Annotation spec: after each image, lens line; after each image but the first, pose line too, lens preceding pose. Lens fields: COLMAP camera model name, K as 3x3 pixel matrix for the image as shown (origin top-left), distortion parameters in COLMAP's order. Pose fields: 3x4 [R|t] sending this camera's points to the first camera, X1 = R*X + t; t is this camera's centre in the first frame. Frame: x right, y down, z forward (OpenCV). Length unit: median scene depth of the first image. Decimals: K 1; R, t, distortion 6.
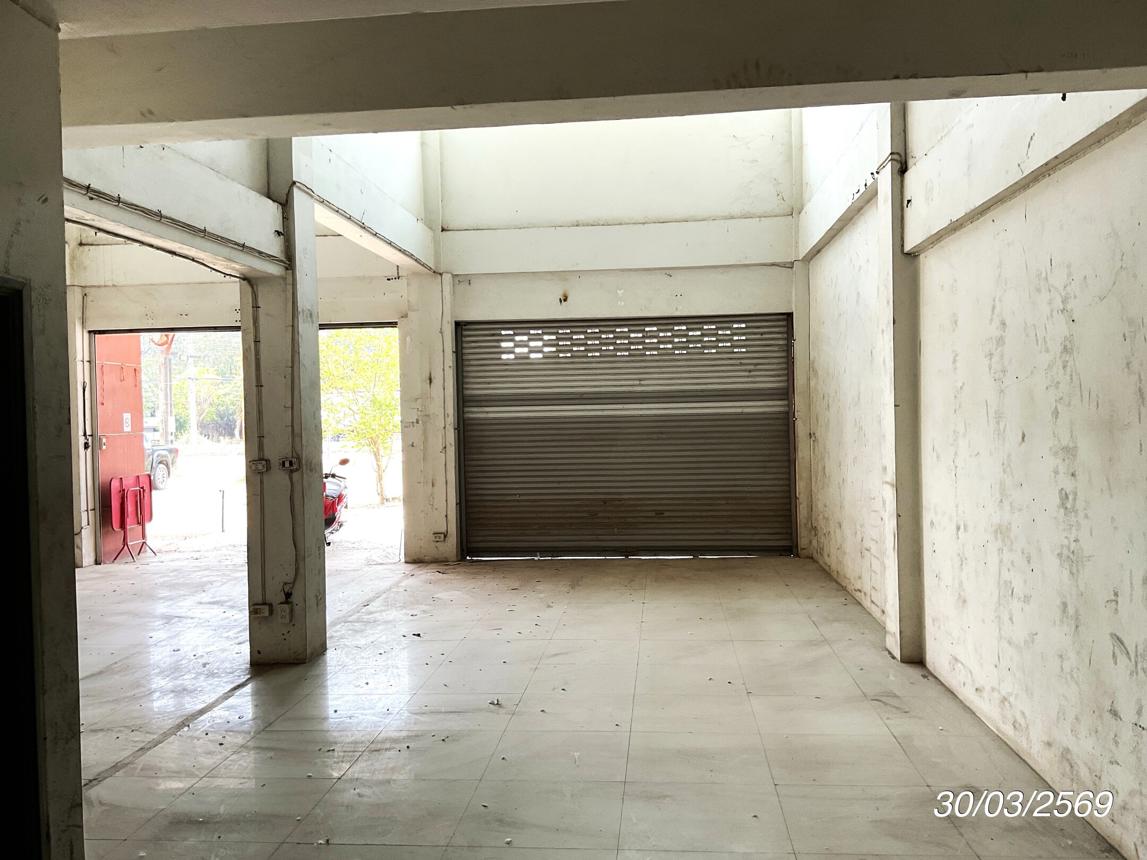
lens RADIAL K [[966.9, 0, 572.8], [0, 966.9, 427.7], [0, 0, 1]] dist [0.060358, -0.045923]
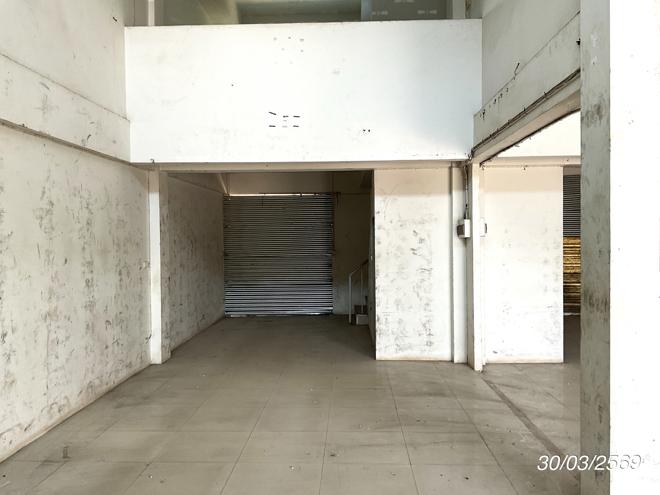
lens RADIAL K [[556.4, 0, 331.1], [0, 556.4, 250.9], [0, 0, 1]] dist [0.060358, -0.045923]
pose [[-0.997686, 0.035770, -0.057812, -0.039382], [0.033232, 0.998466, 0.044281, -0.049608], [0.059307, 0.042258, -0.997345, 2.370799]]
